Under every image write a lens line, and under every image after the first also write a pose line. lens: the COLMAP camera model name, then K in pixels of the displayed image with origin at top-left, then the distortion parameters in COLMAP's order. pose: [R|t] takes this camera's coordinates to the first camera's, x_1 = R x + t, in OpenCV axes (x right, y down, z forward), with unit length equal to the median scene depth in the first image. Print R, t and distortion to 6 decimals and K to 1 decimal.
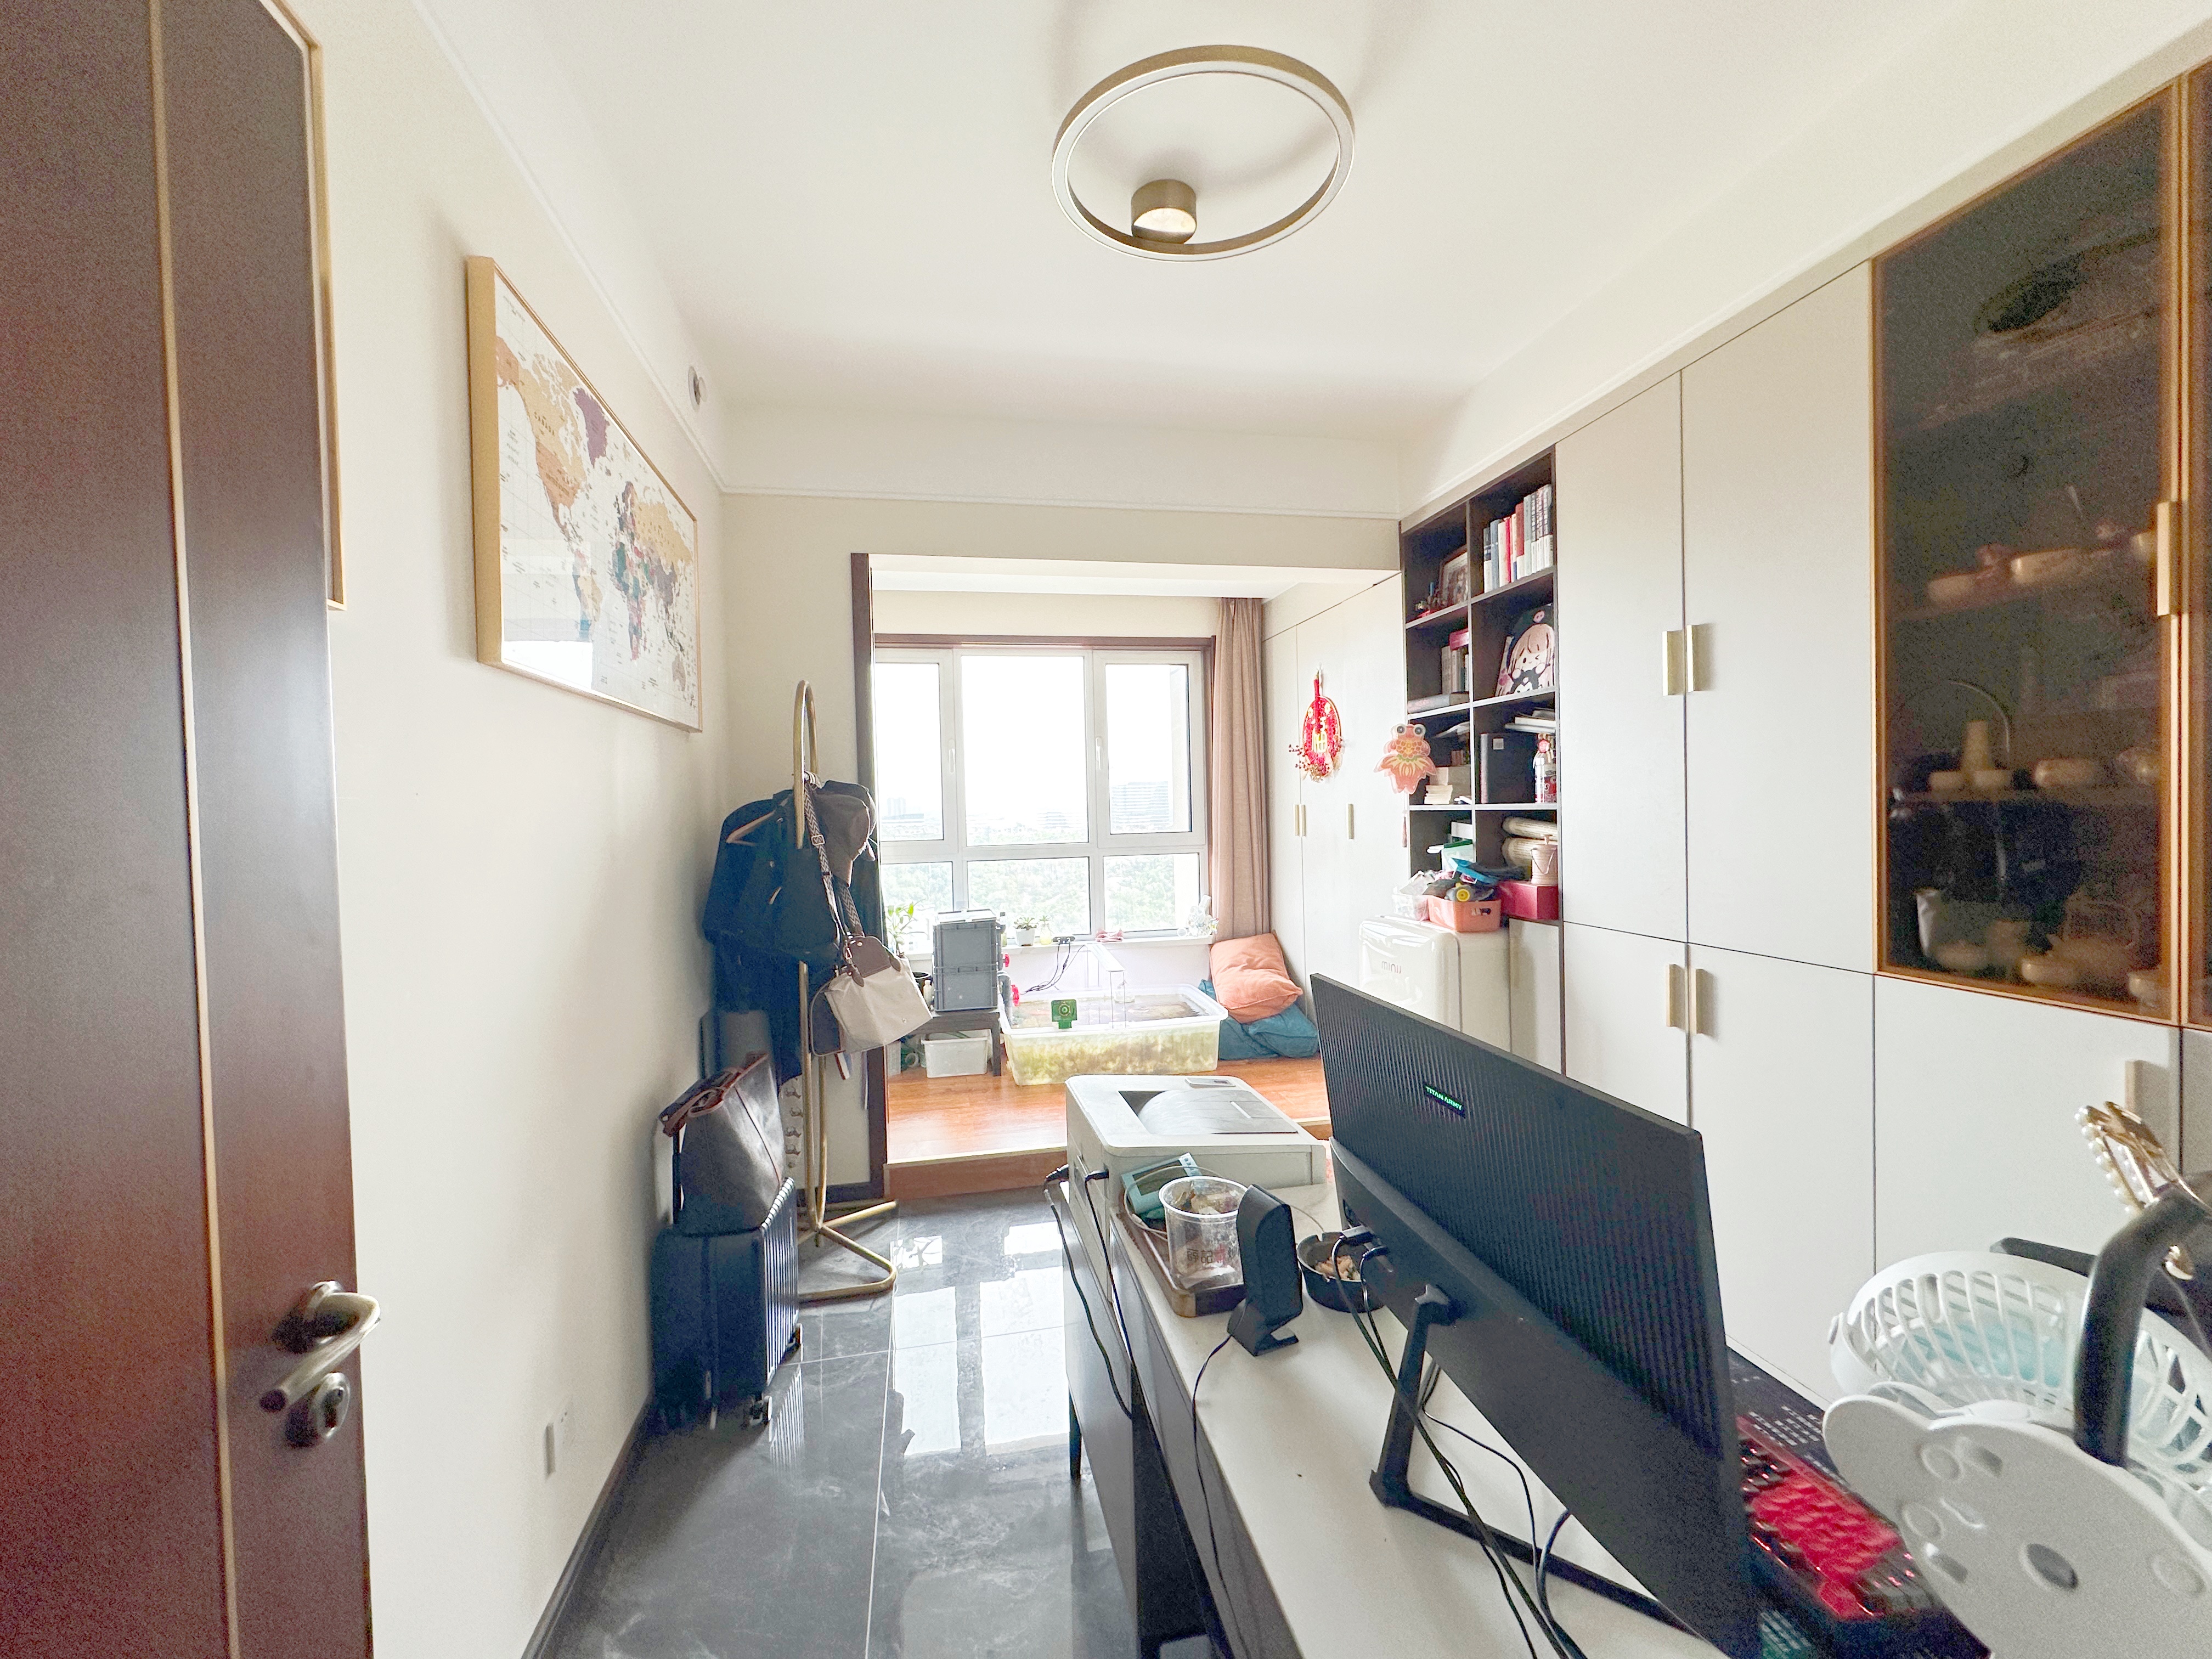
lens RADIAL K [[893.1, 0, 1104.0], [0, 893.1, 827.6], [0, 0, 1]] dist [-0.009434, 0.000137]
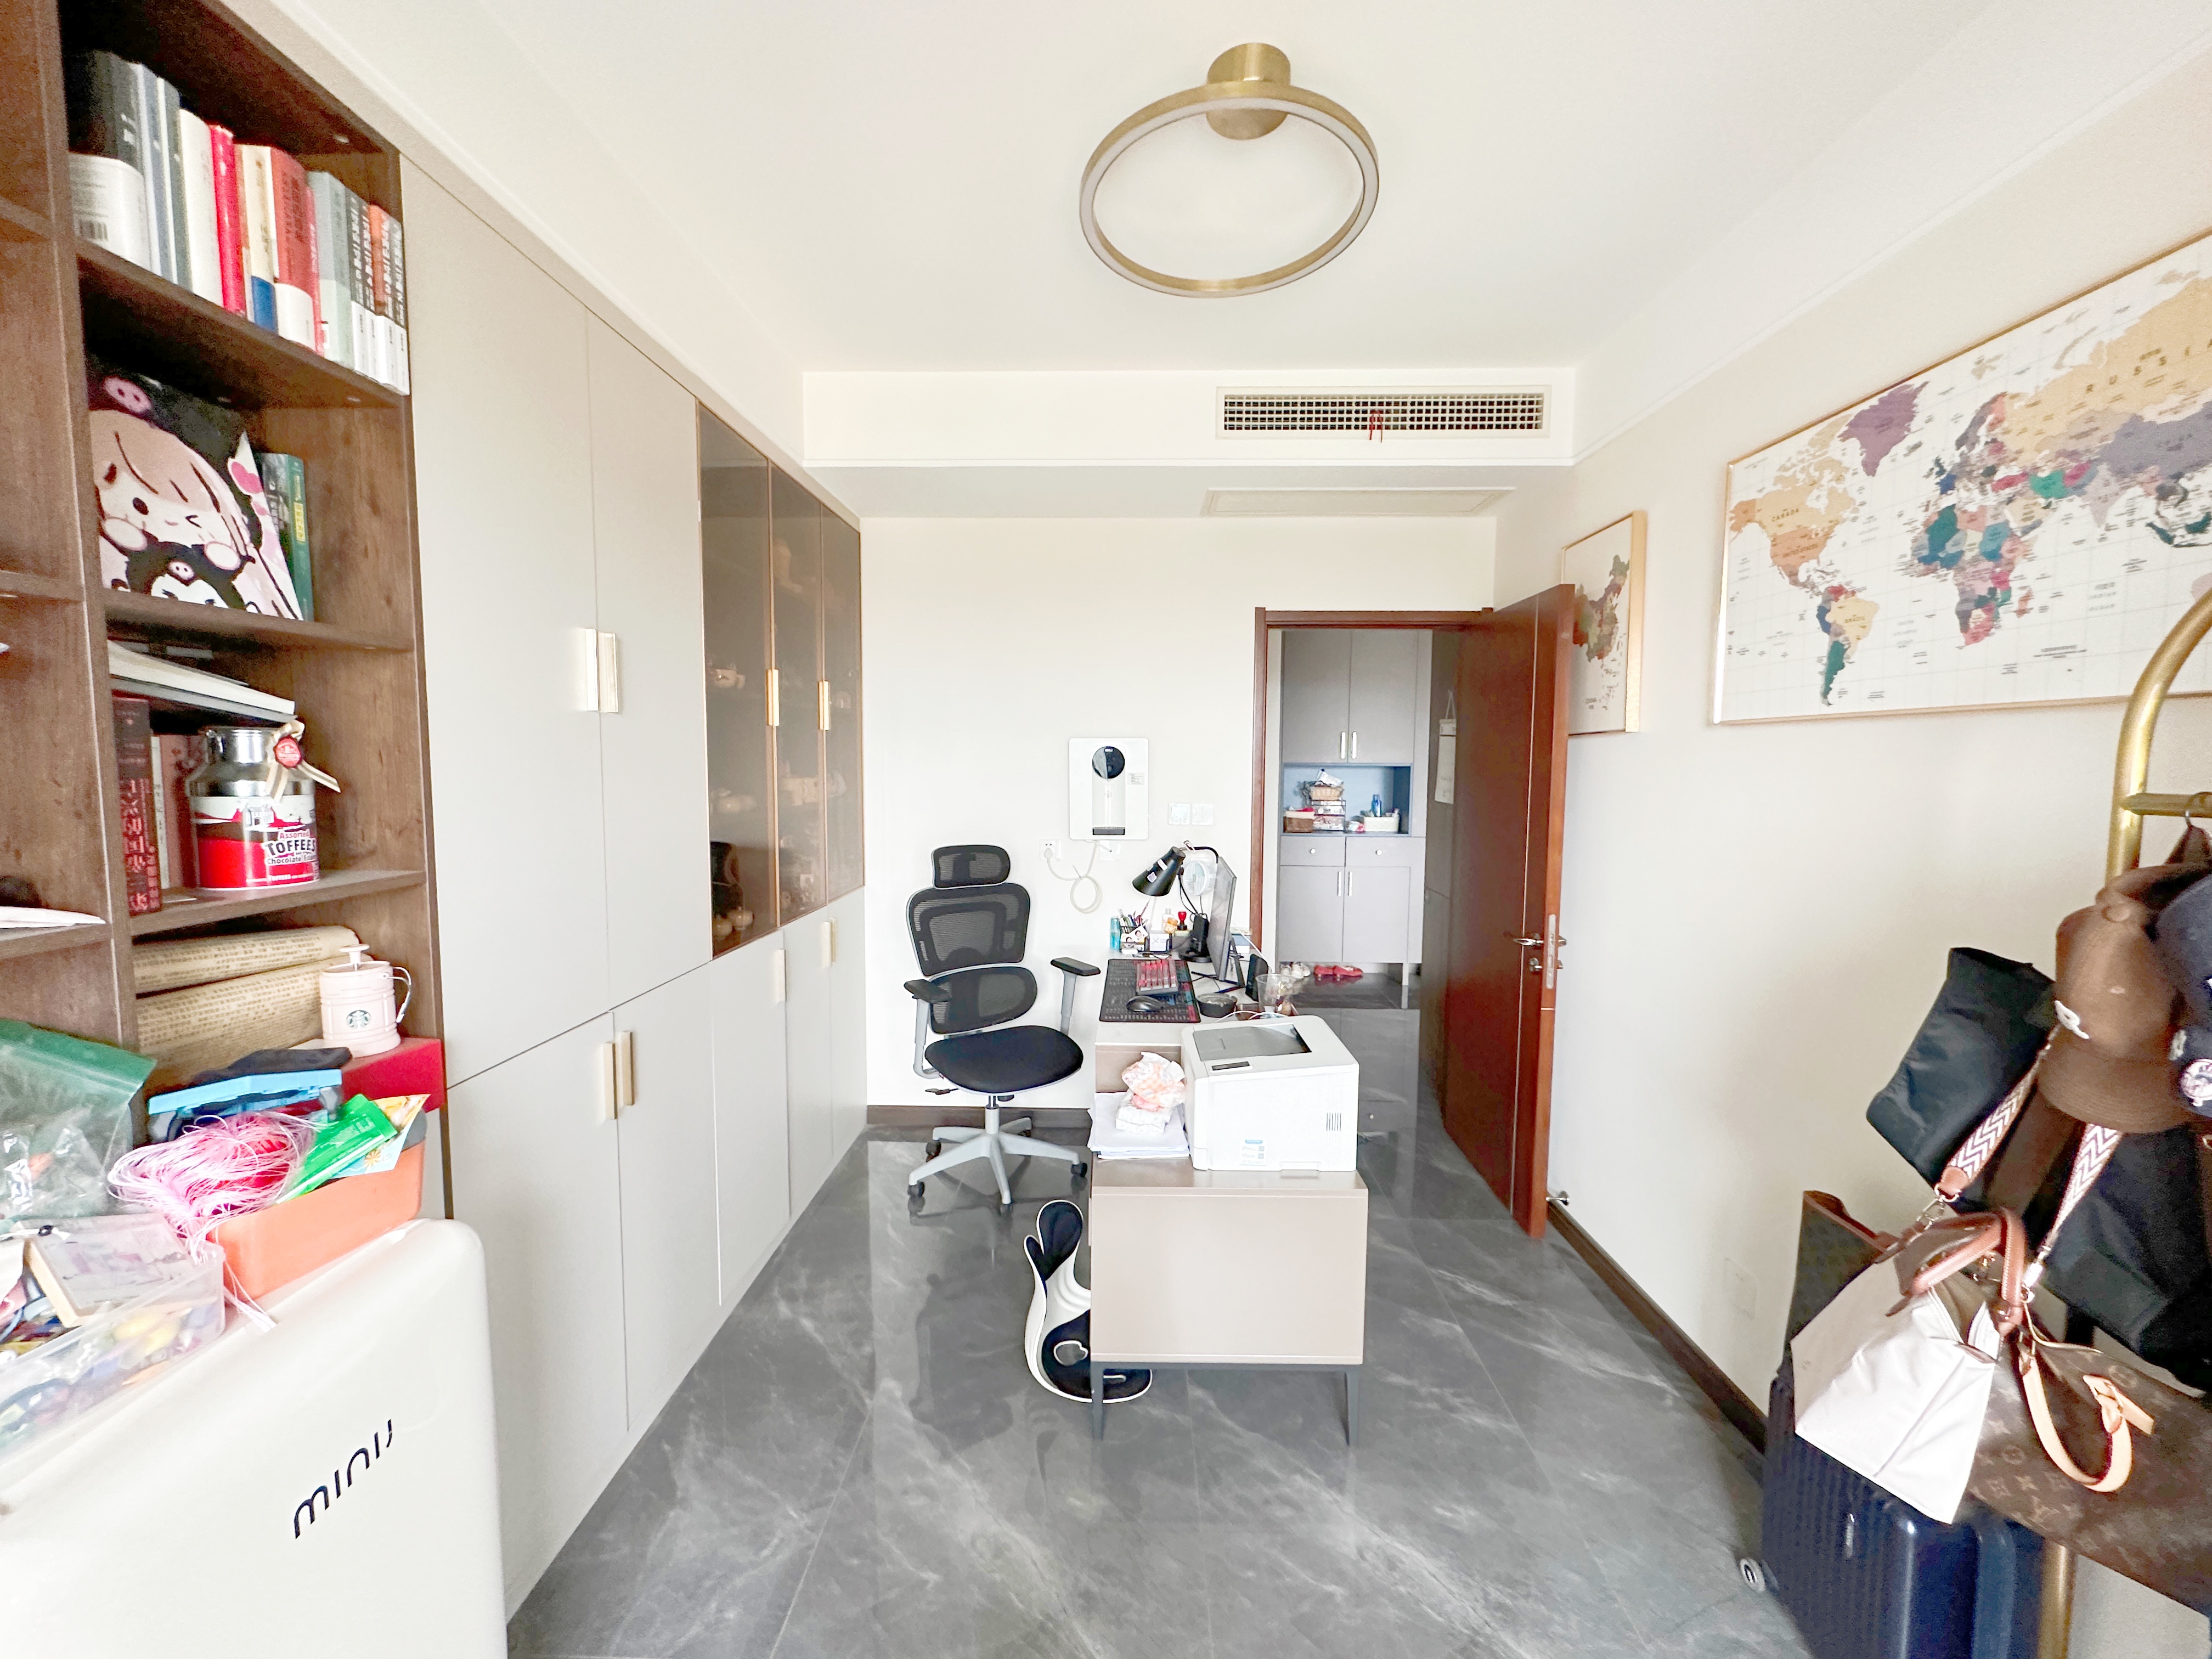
lens RADIAL K [[893.1, 0, 1107.4], [0, 893.1, 830.4], [0, 0, 1]] dist [-0.009434, 0.000137]
pose [[-0.974506, 0.005823, 0.224285, 0.014255], [0.026786, 0.995533, 0.090538, -0.081475], [-0.222755, 0.094238, -0.970309, 1.319155]]
